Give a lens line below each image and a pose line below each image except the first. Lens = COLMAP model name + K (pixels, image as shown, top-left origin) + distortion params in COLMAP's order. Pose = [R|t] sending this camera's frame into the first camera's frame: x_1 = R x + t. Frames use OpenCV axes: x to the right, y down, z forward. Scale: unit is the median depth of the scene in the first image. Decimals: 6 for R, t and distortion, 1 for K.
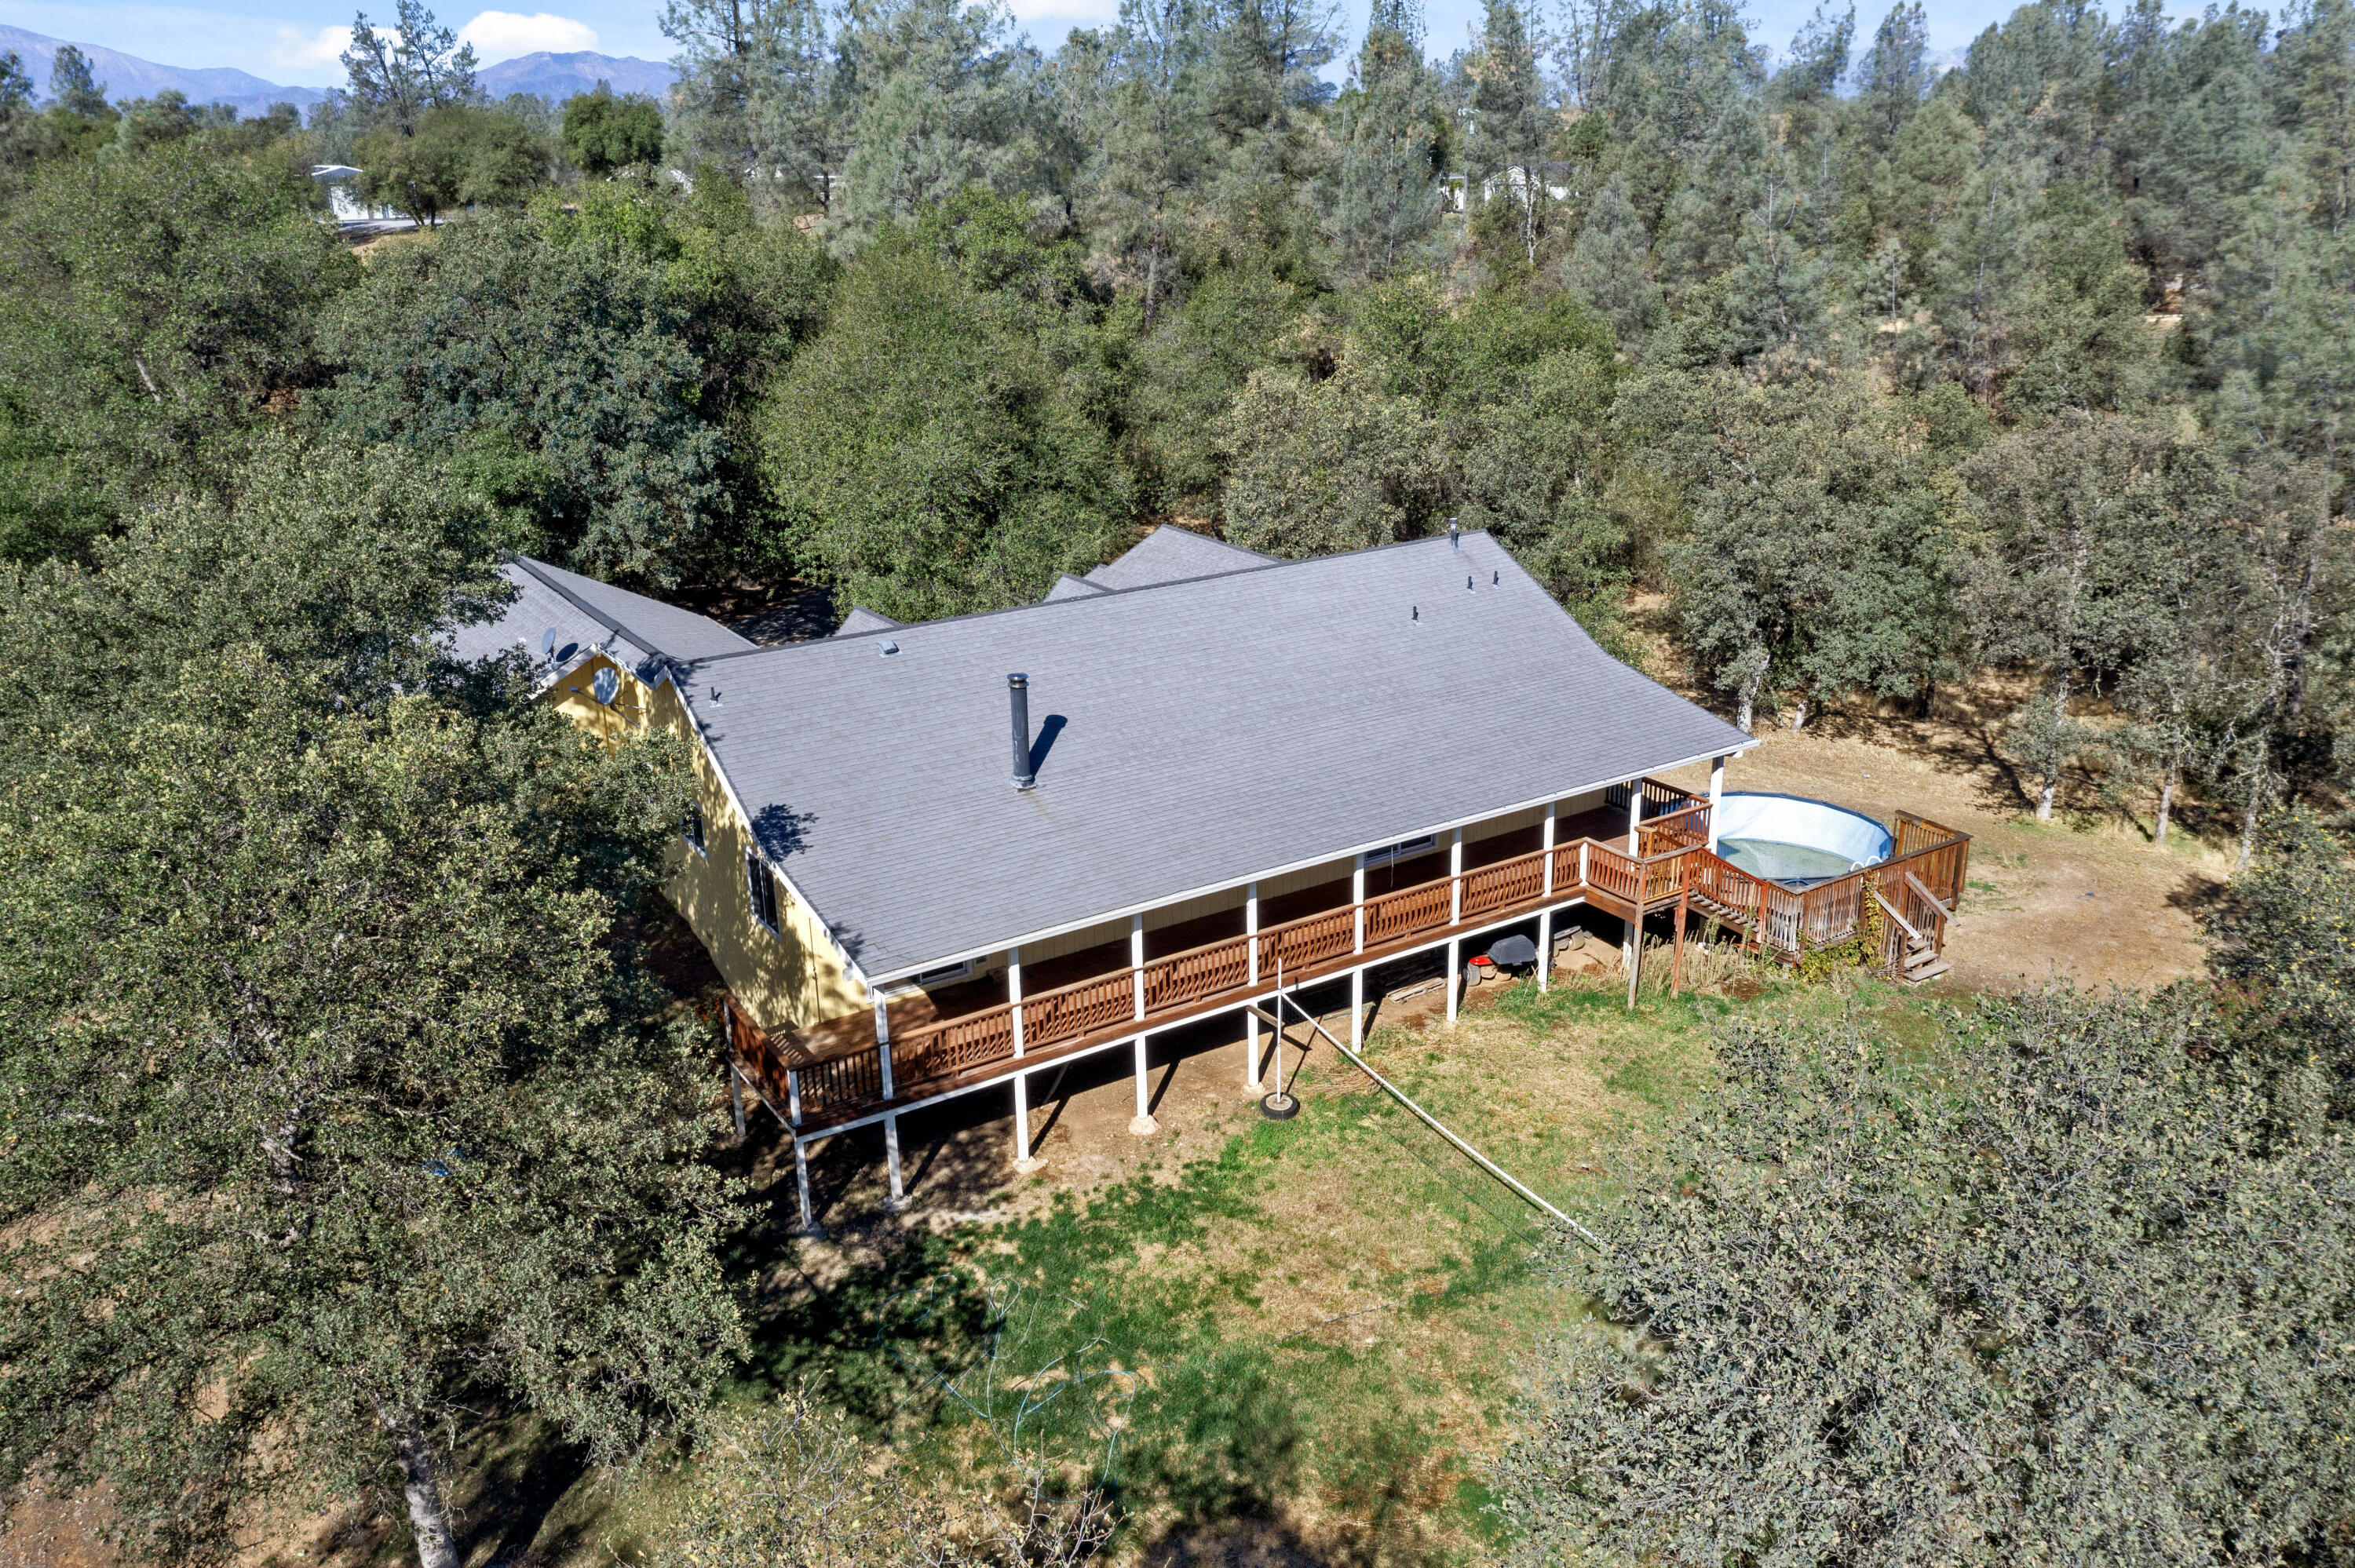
lens RADIAL K [[1869.0, 0, 1159.3], [0, 1869.0, 798.9], [0, 0, 1]] dist [-0.003963, 0.002817]
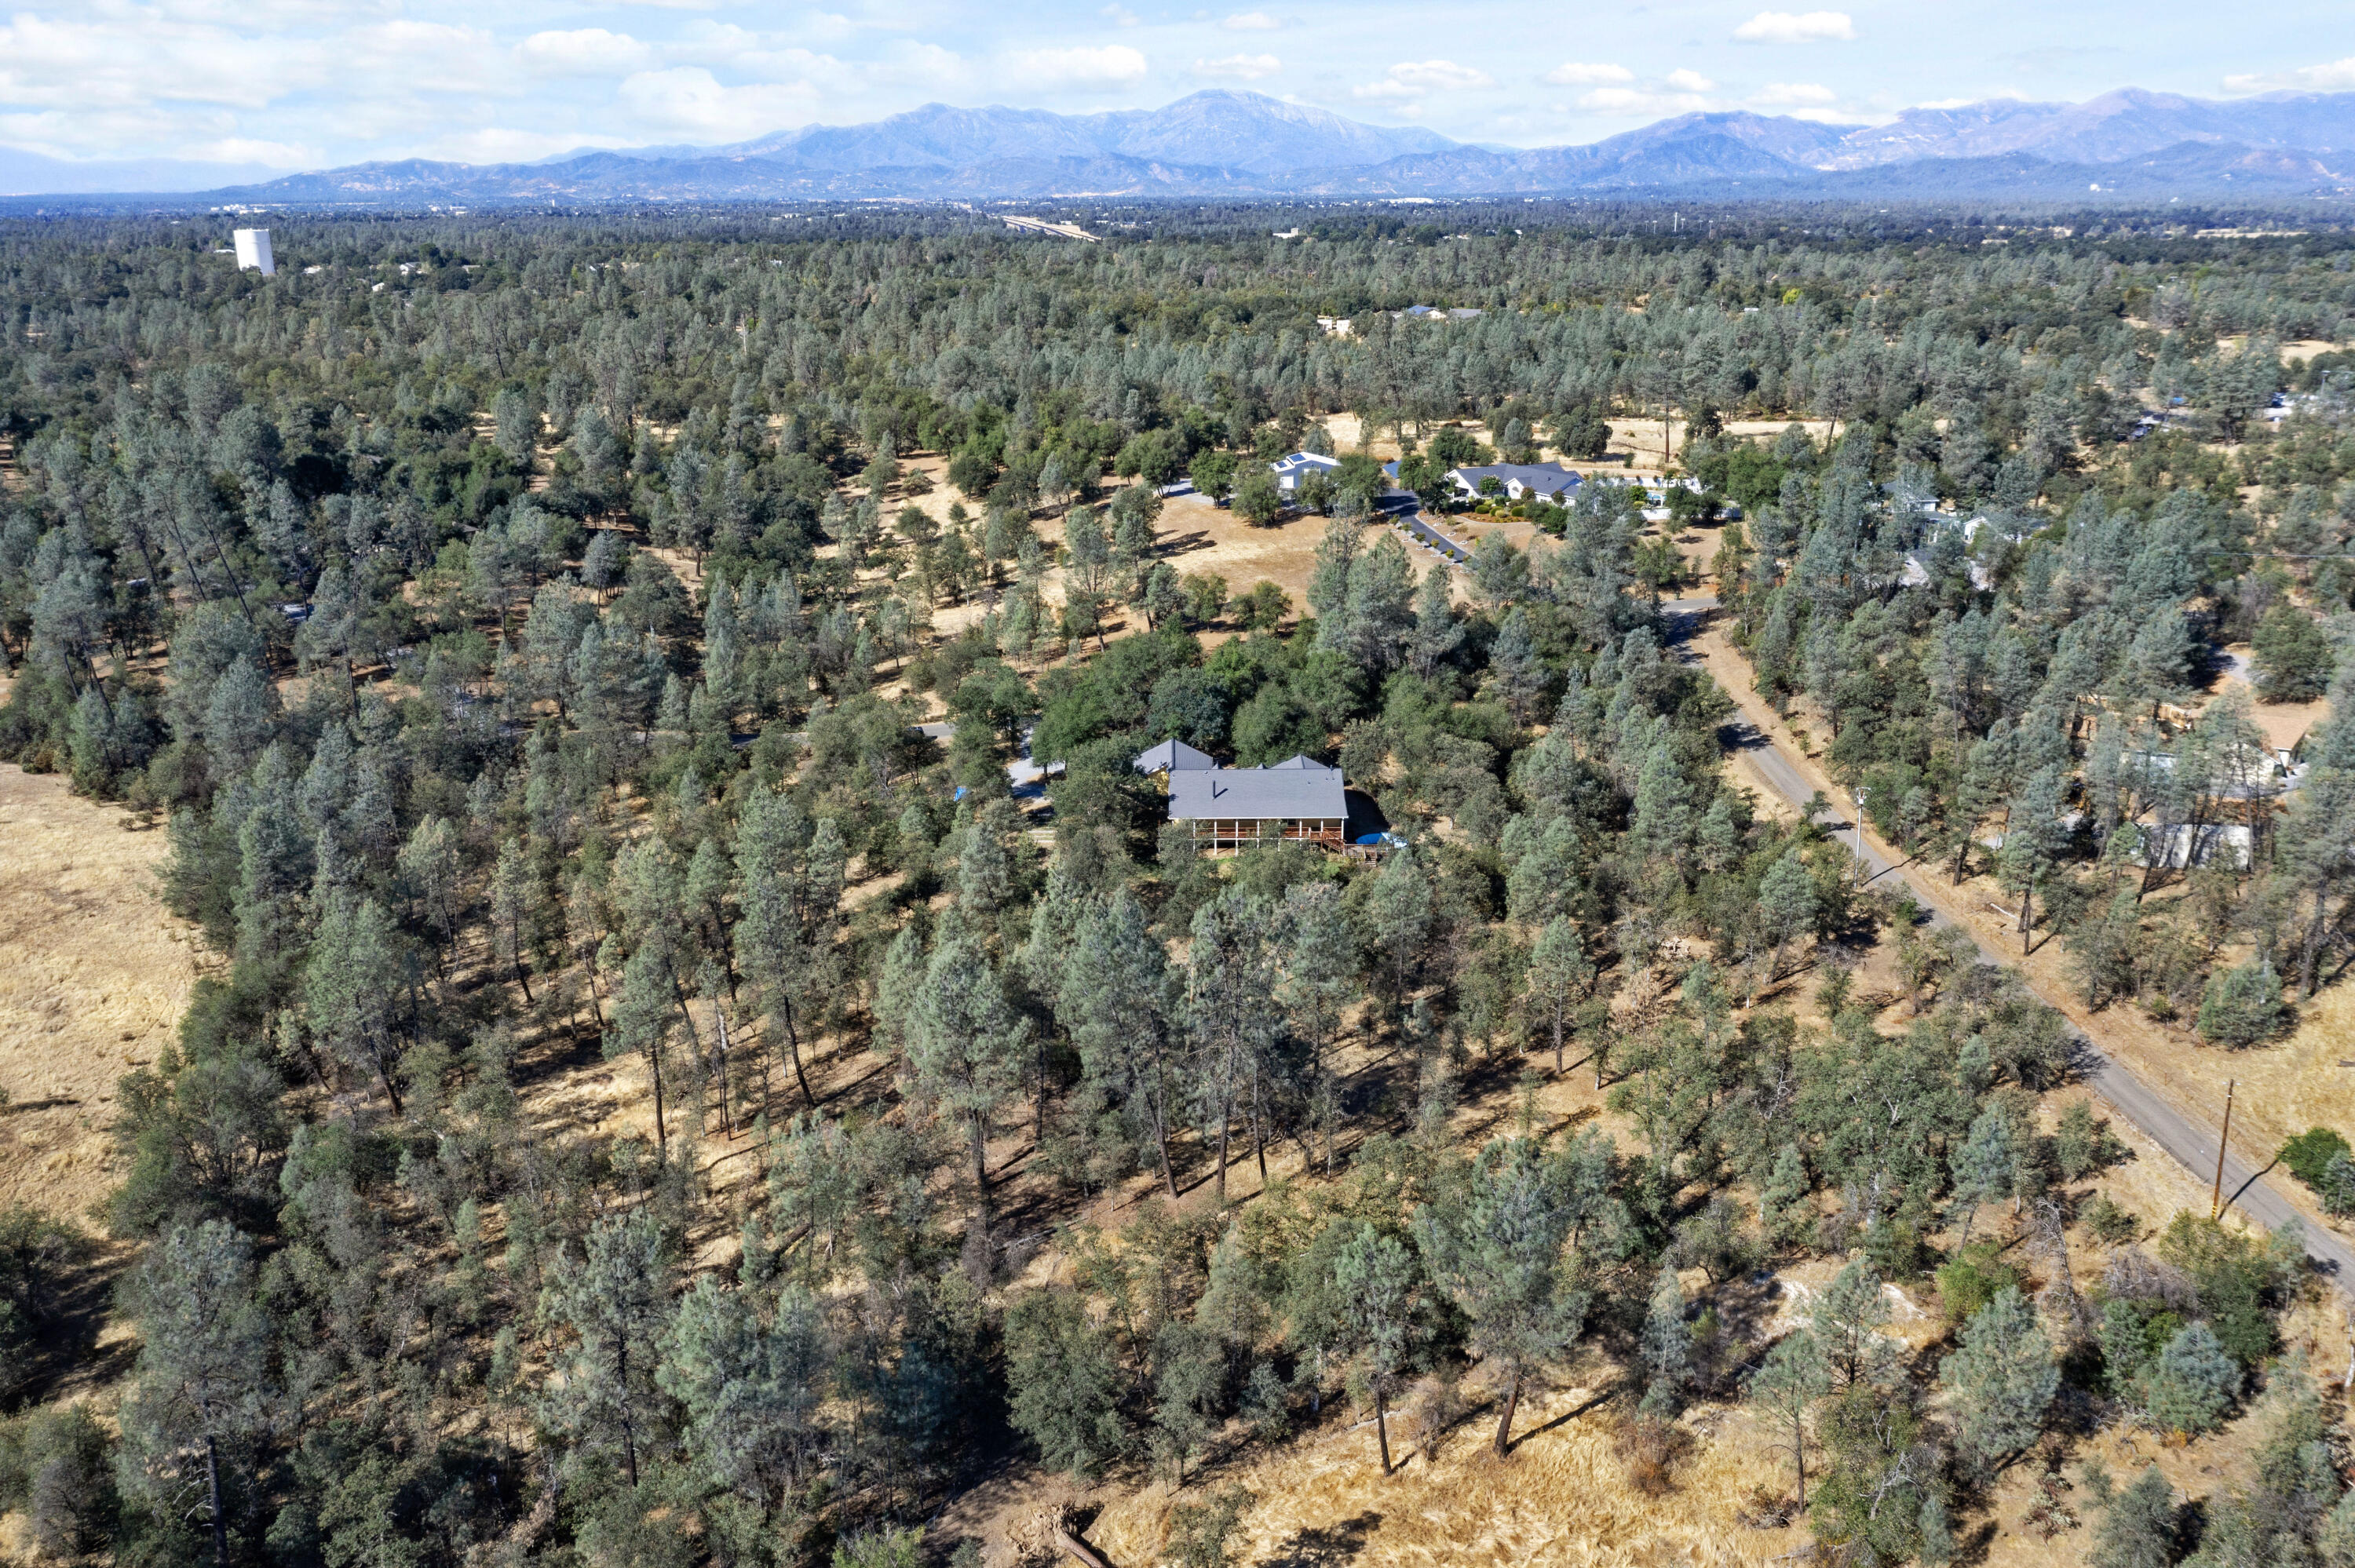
lens RADIAL K [[1869.0, 0, 1185.1], [0, 1869.0, 800.6], [0, 0, 1]] dist [-0.003963, 0.002817]
pose [[0.851156, 0.180682, -0.492836, 2.925476], [-0.192559, 0.980912, 0.027059, -0.150548], [0.488318, 0.071868, 0.869701, -4.469975]]
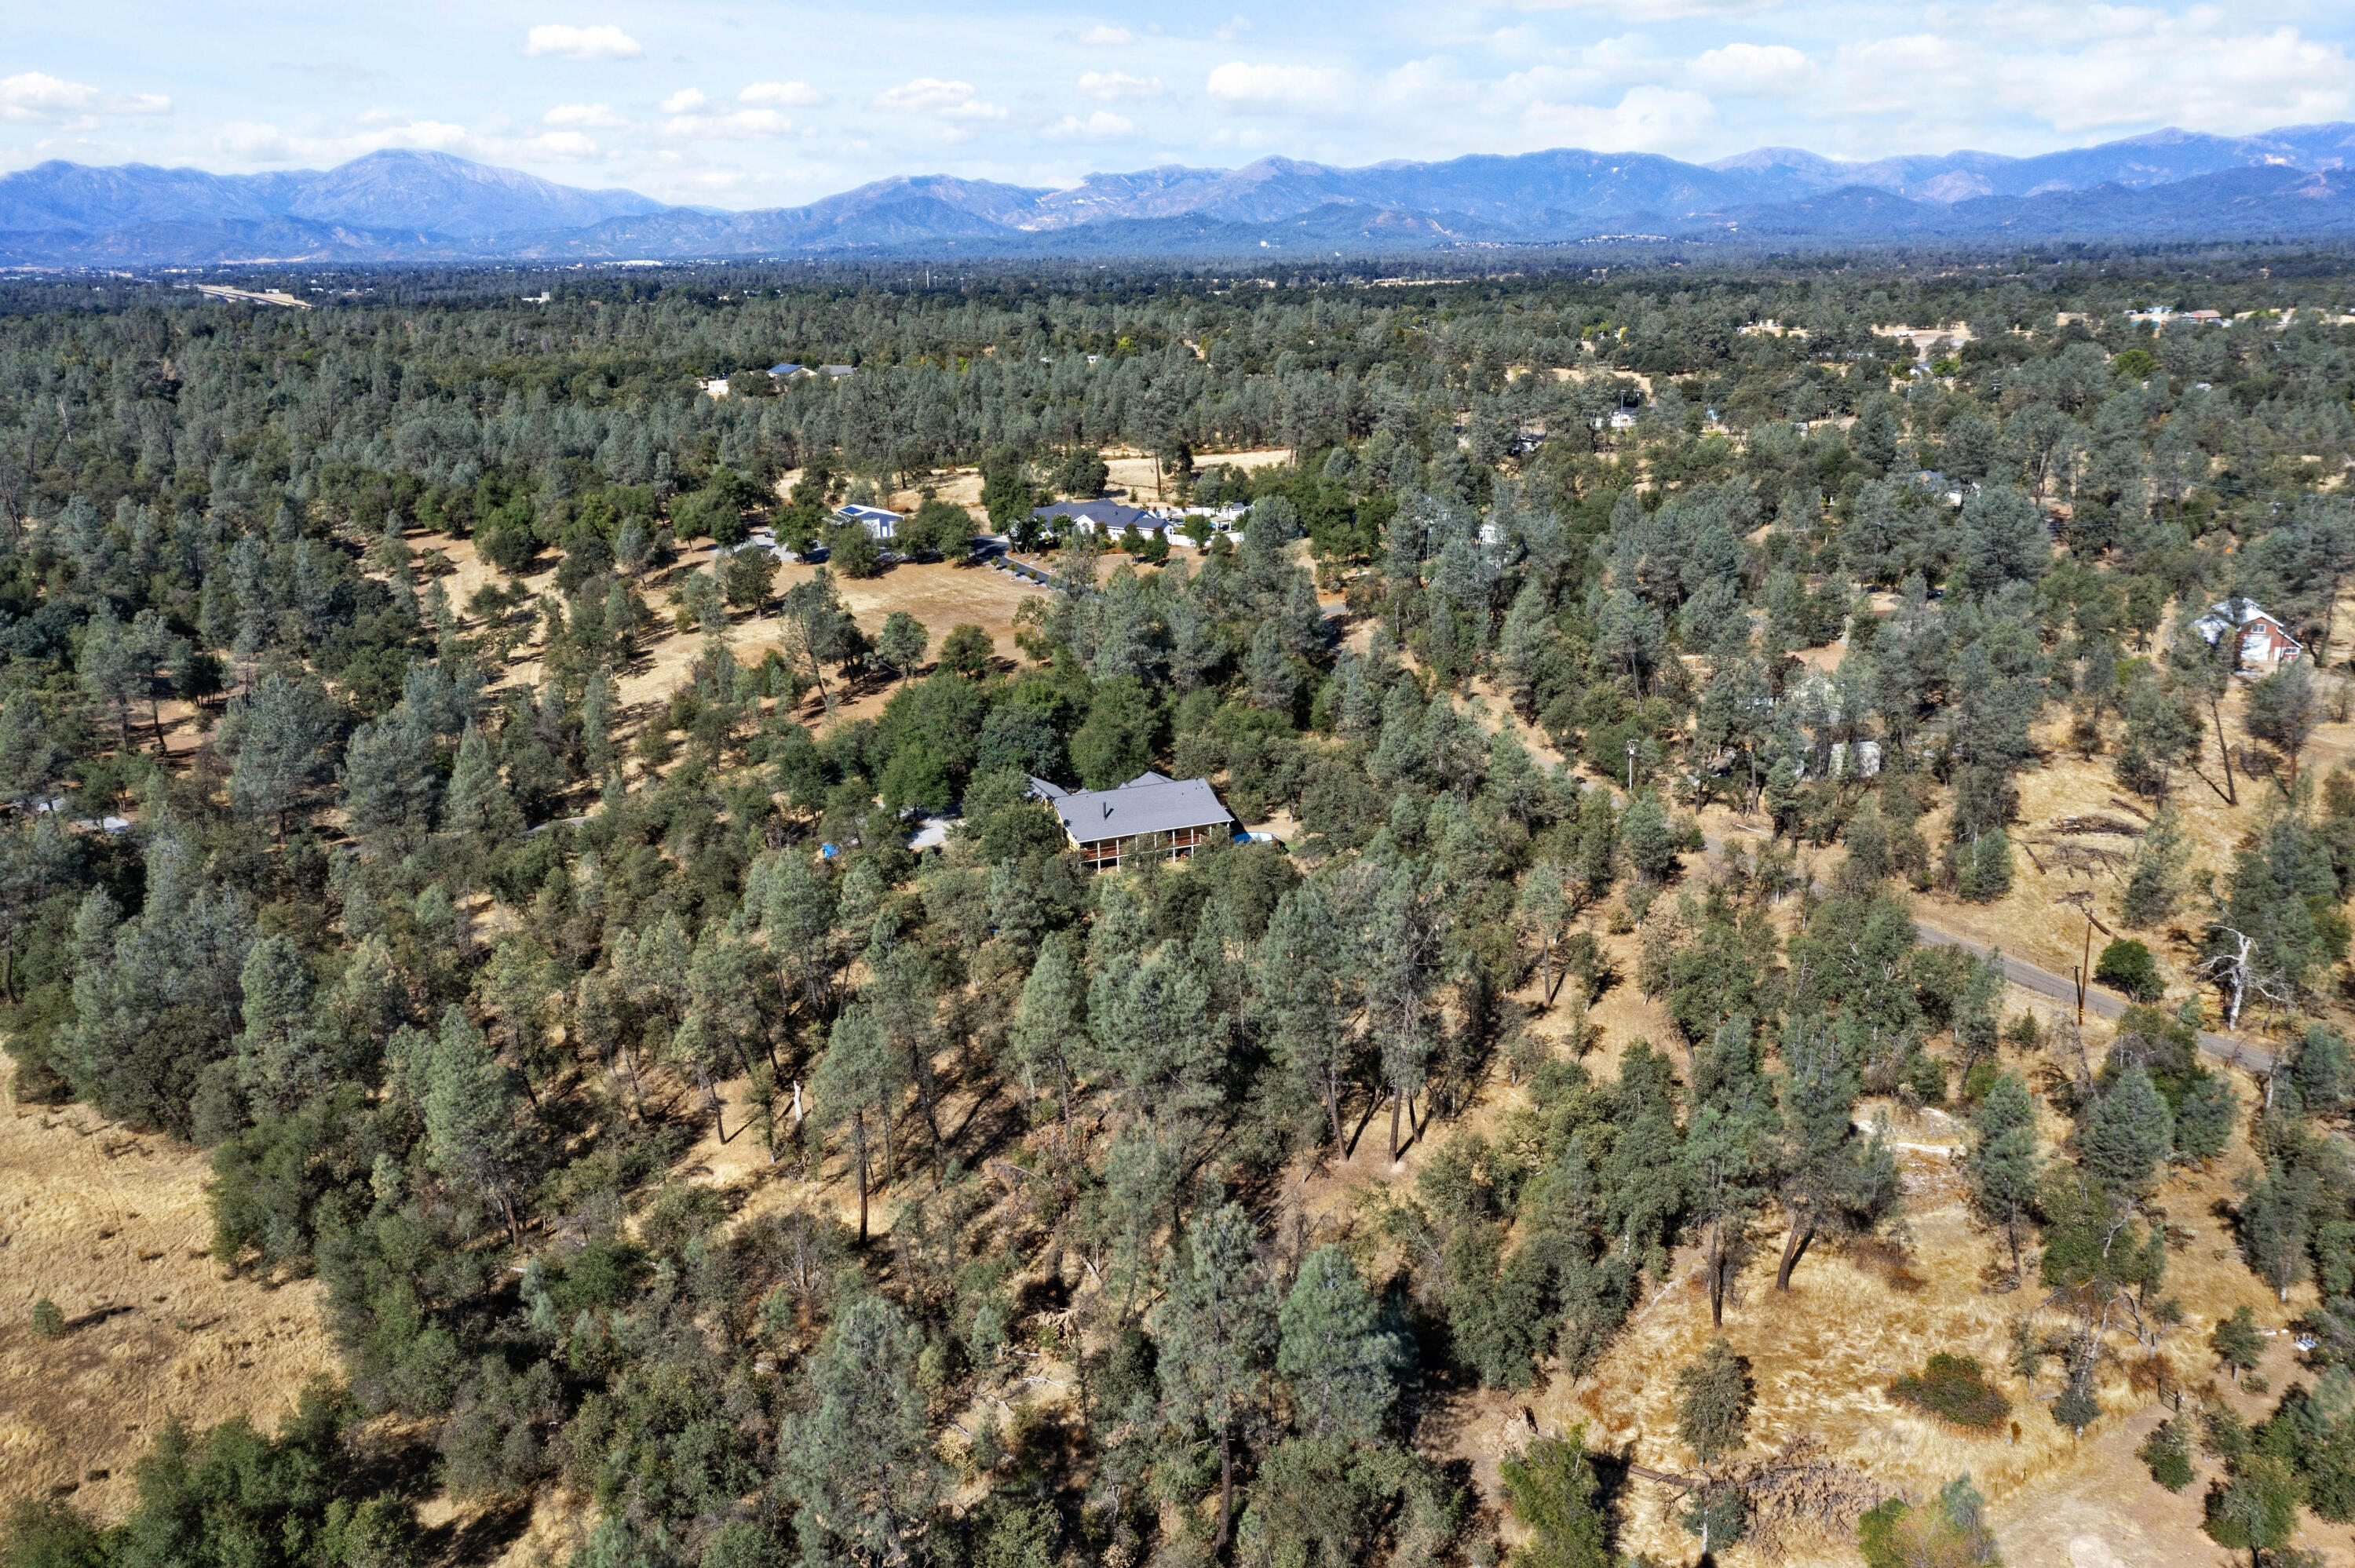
lens RADIAL K [[1869.0, 0, 1195.4], [0, 1869.0, 785.3], [0, 0, 1]] dist [-0.003963, 0.002817]
pose [[0.988928, 0.050861, -0.139407, 1.141425], [-0.059555, 0.996485, -0.058913, 0.241641], [0.135920, 0.066563, 0.988481, -5.394425]]
